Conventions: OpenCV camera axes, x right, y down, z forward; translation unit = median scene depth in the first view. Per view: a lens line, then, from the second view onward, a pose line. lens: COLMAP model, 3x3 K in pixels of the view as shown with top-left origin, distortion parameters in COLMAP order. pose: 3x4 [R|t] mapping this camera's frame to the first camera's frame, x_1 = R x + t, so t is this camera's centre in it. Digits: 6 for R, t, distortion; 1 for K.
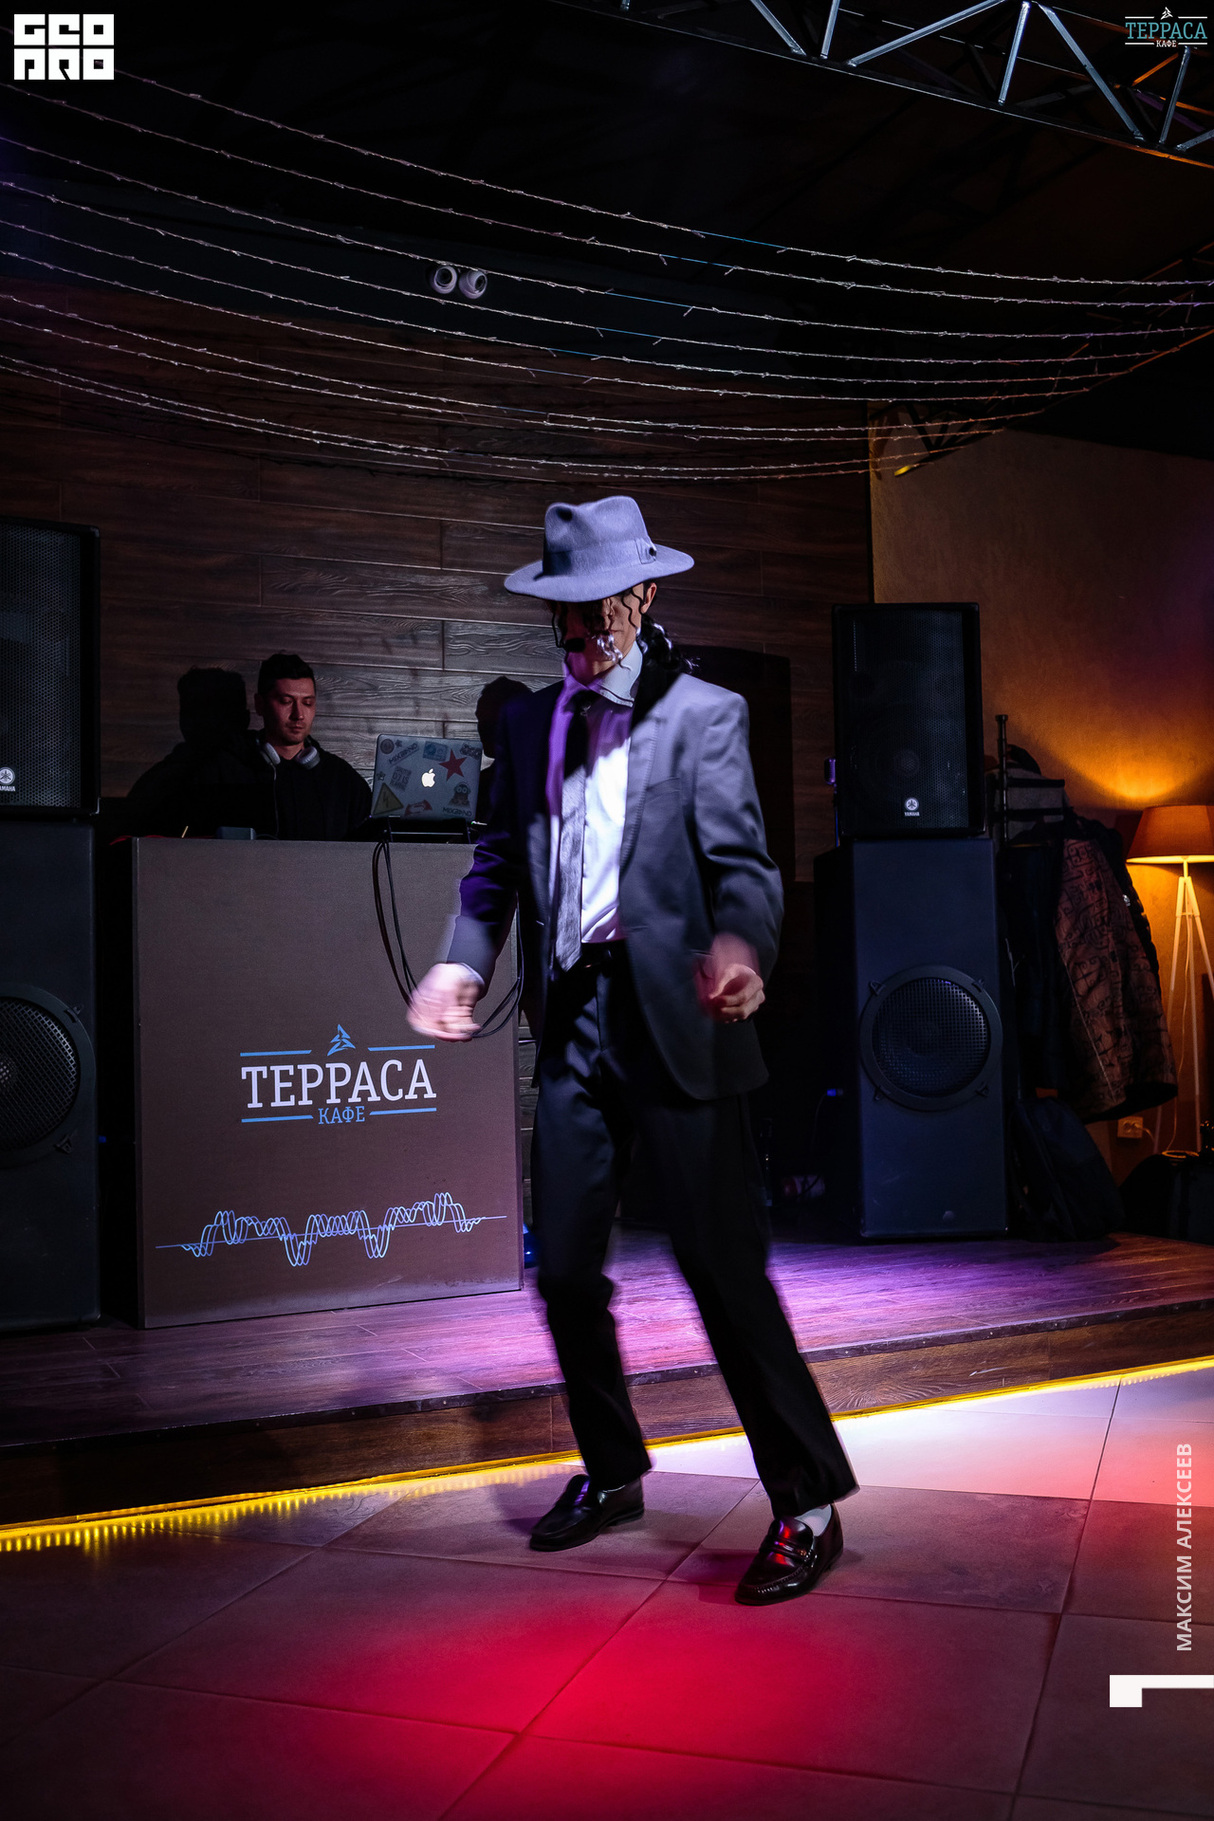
lens RADIAL K [[1759.2, 0, 598.0], [0, 1759.2, 921.2], [0, 0, 1]] dist [-0.051775, 0.000000]
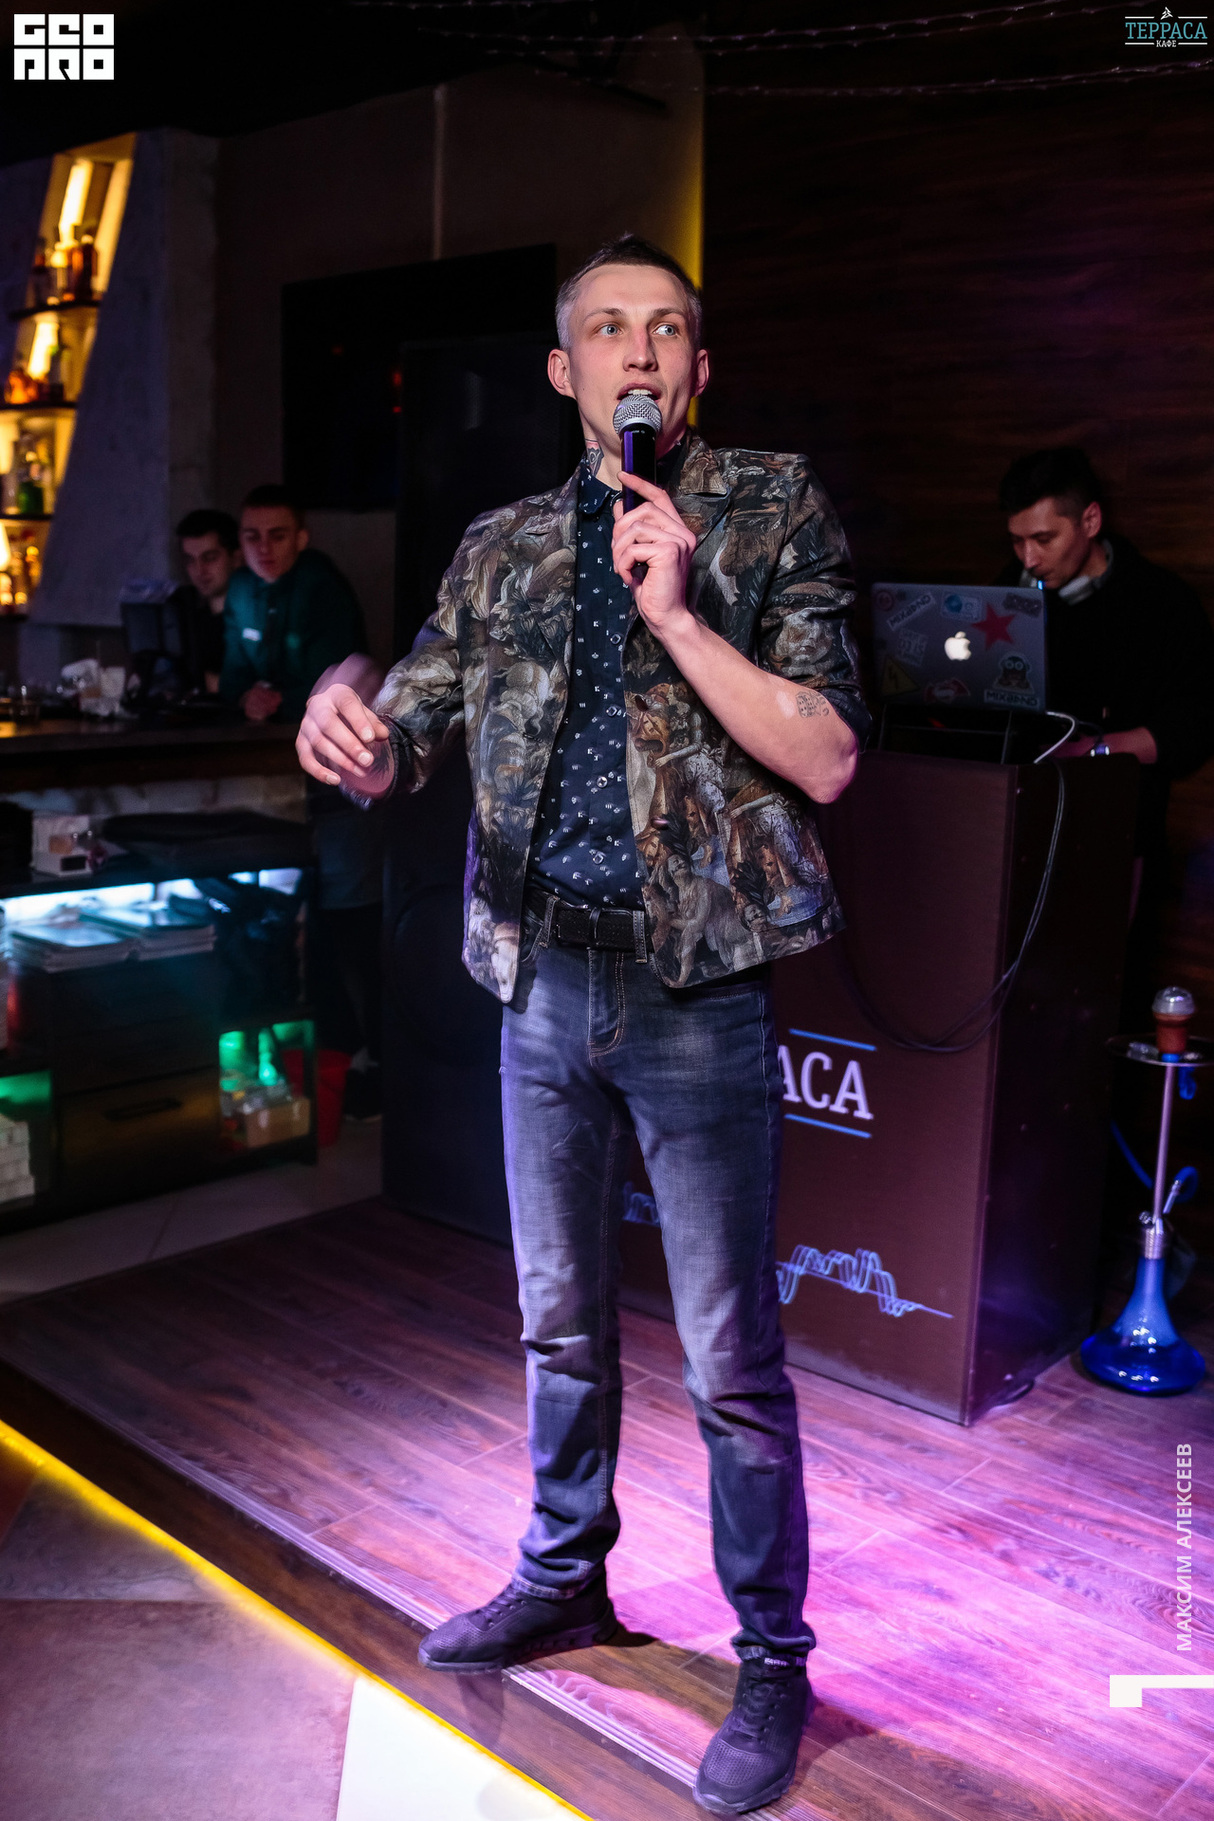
lens RADIAL K [[1759.2, 0, 613.0], [0, 1759.2, 909.0], [0, 0, 1]] dist [-0.051775, 0.000000]
pose [[0.383103, 0.201338, -0.901496, 0.491295], [-0.002665, 0.976193, 0.216888, -0.135061], [0.923702, -0.080688, 0.374519, 0.670030]]
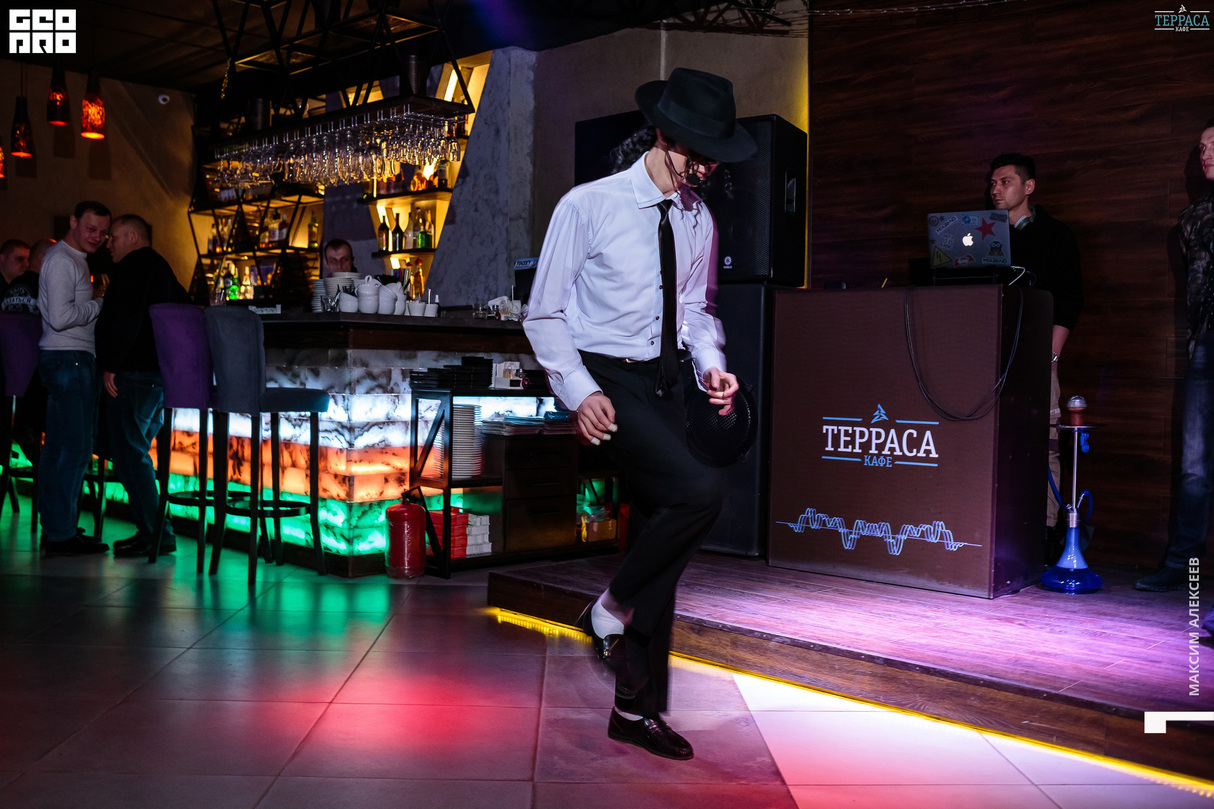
lens RADIAL K [[1172.8, 0, 603.3], [0, 1172.8, 409.5], [0, 0, 1]] dist [-0.051775, 0.000000]
pose [[0.347053, 0.066336, -0.935497, 0.753188], [0.013921, 0.997021, 0.075863, -0.019777], [0.937742, -0.039351, 0.345096, 0.404431]]
